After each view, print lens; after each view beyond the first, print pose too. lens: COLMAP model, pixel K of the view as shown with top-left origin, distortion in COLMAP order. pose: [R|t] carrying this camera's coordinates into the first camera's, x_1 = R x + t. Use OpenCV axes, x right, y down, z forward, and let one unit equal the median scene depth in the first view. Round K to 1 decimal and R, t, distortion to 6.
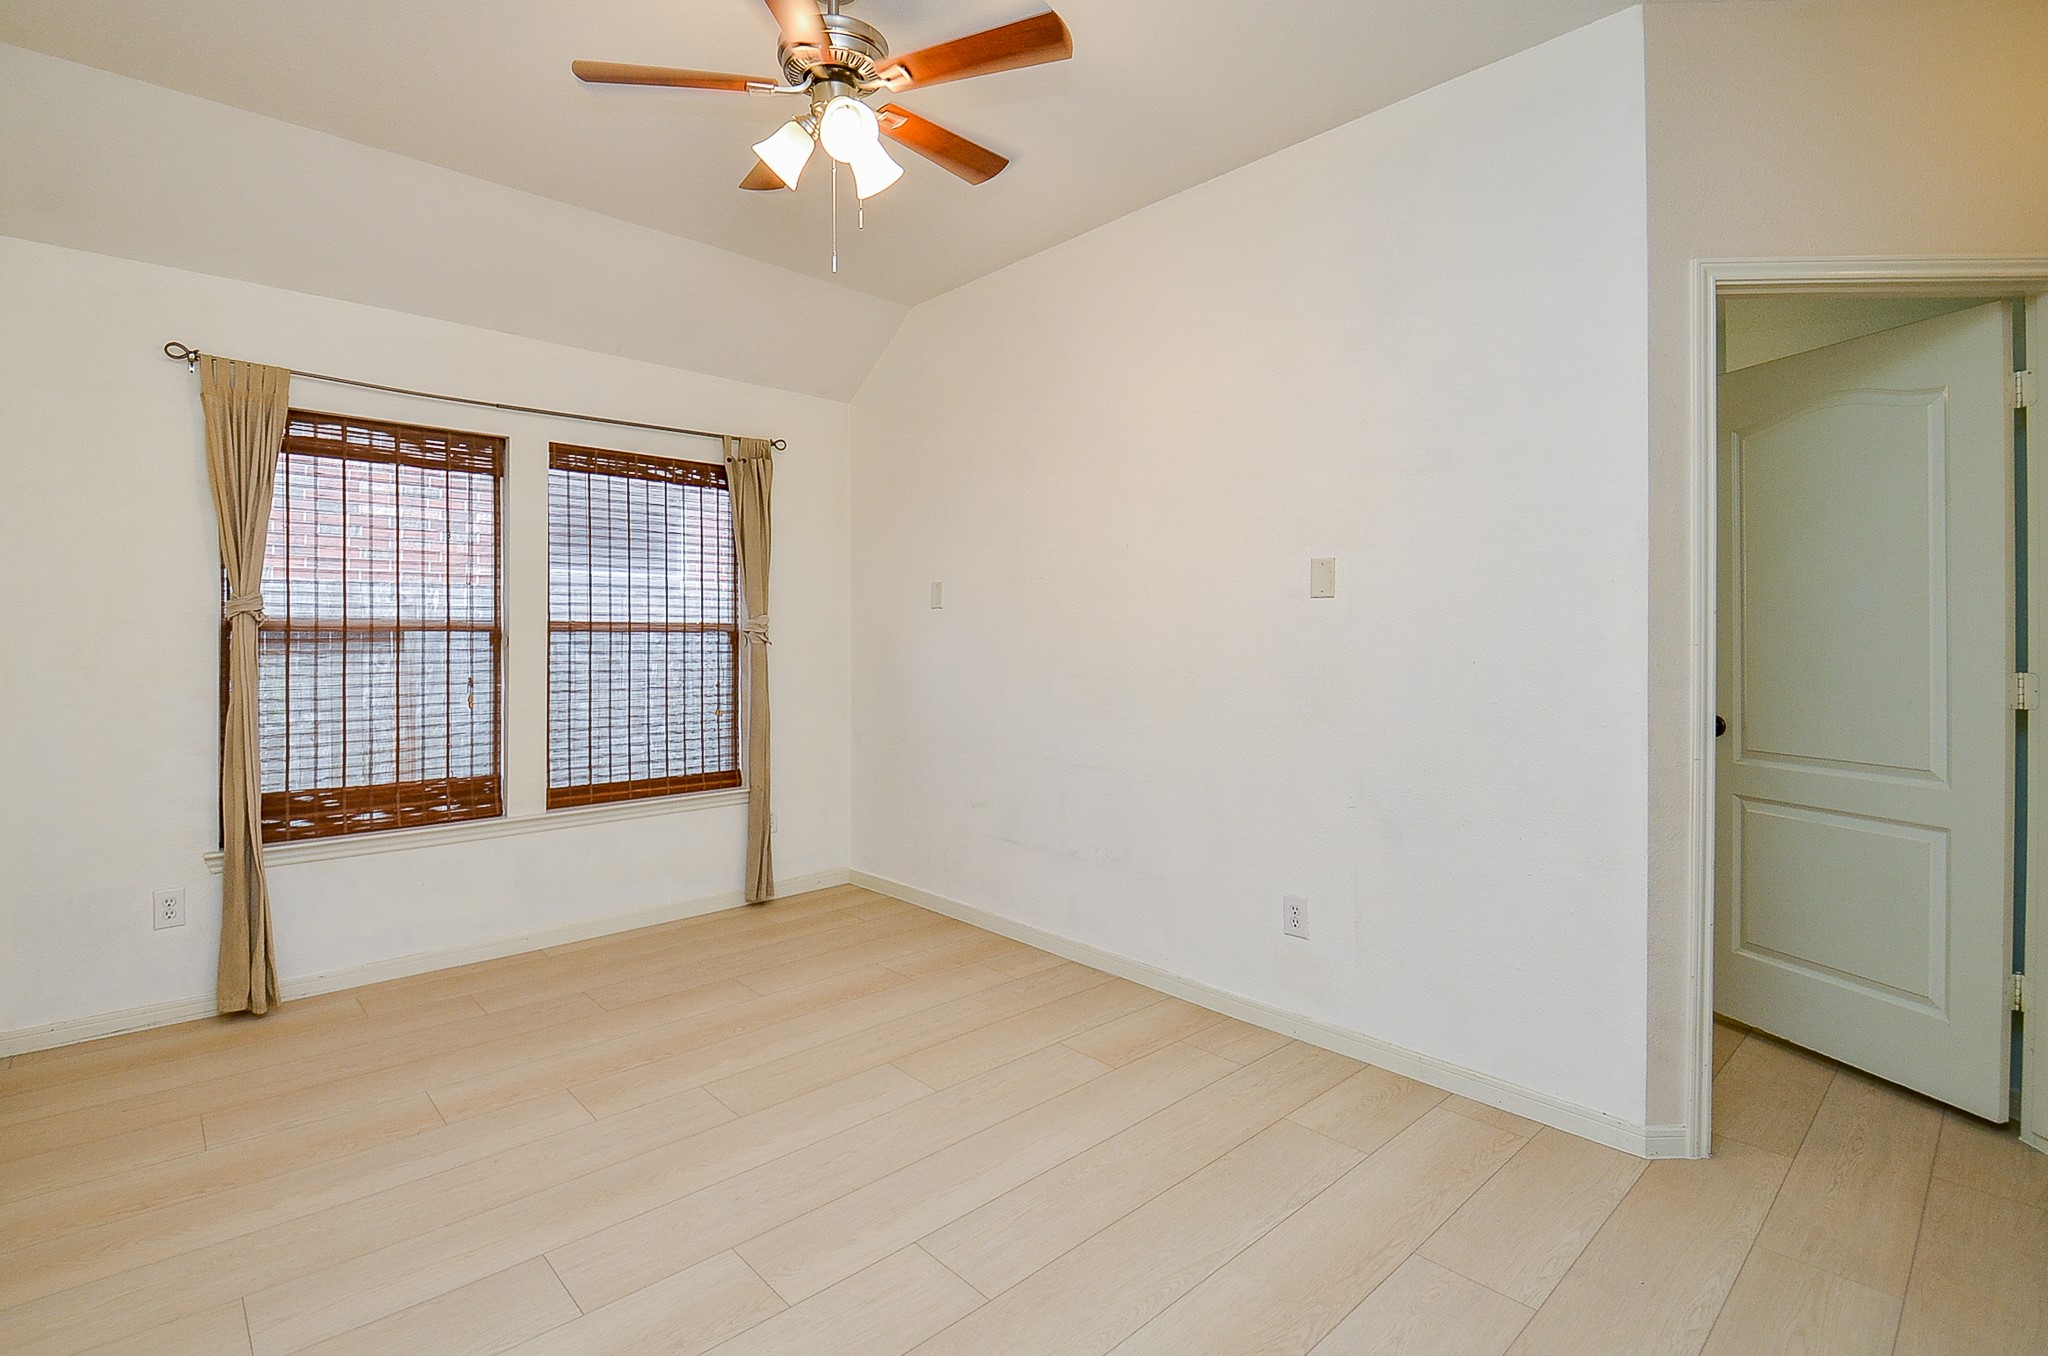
lens RADIAL K [[943.3, 0, 1024.5], [0, 943.3, 613.9], [0, 0, 1]] dist [-0.001249, -0.001221]
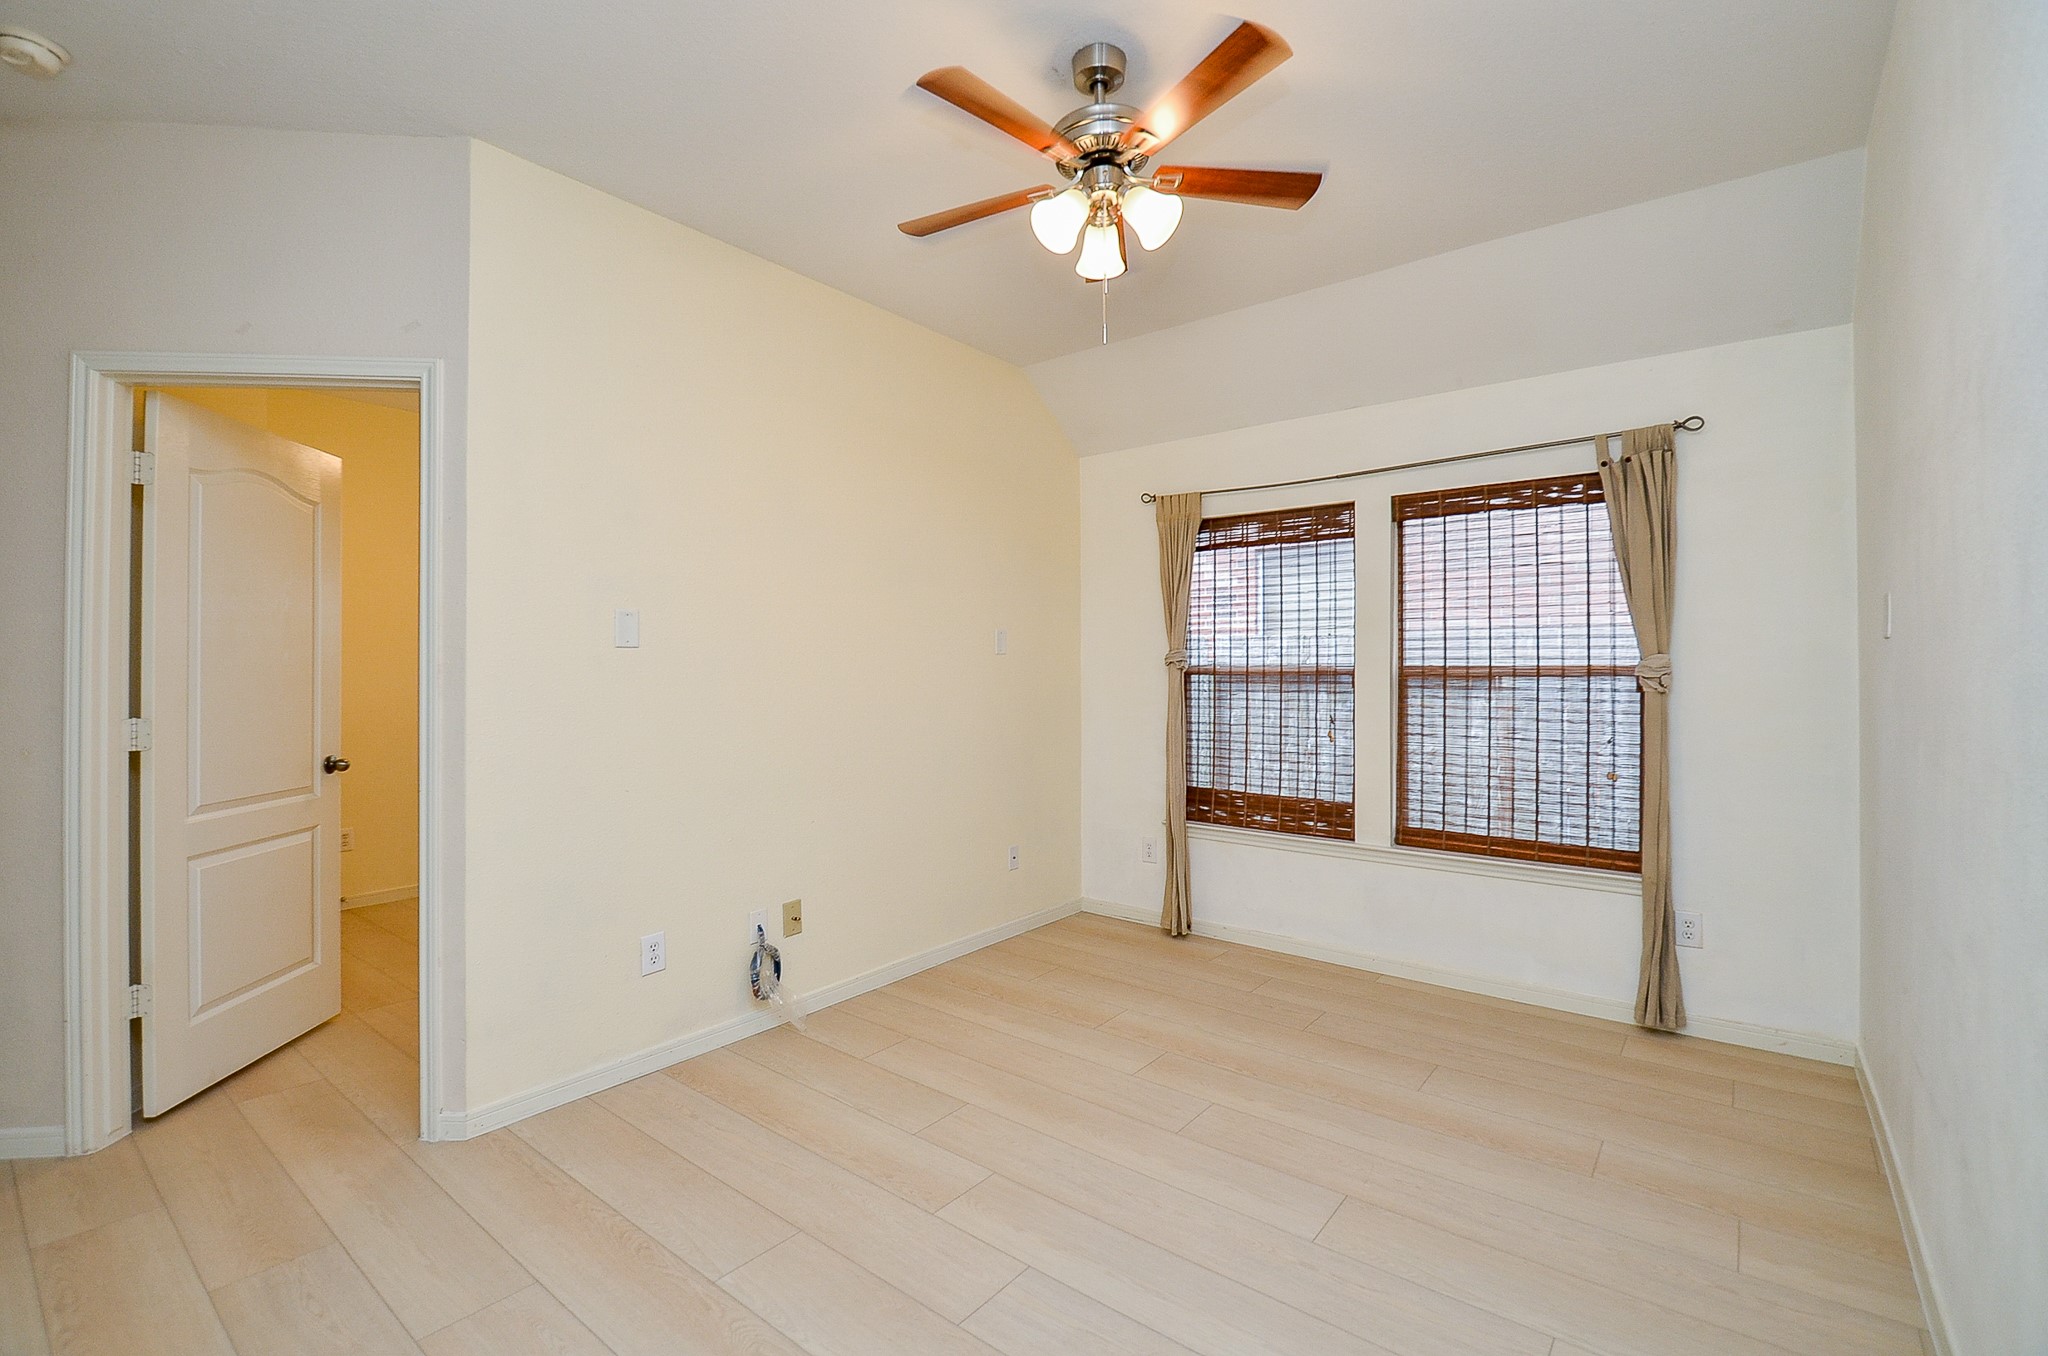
lens RADIAL K [[907.2, 0, 1012.6], [0, 907.2, 657.2], [0, 0, 1]] dist [0.031581, -0.027054]
pose [[0.133714, -0.019887, -0.990820, 0.457548], [0.016247, 0.999708, -0.017873, 0.009462], [0.990887, -0.013708, 0.133998, 0.450991]]
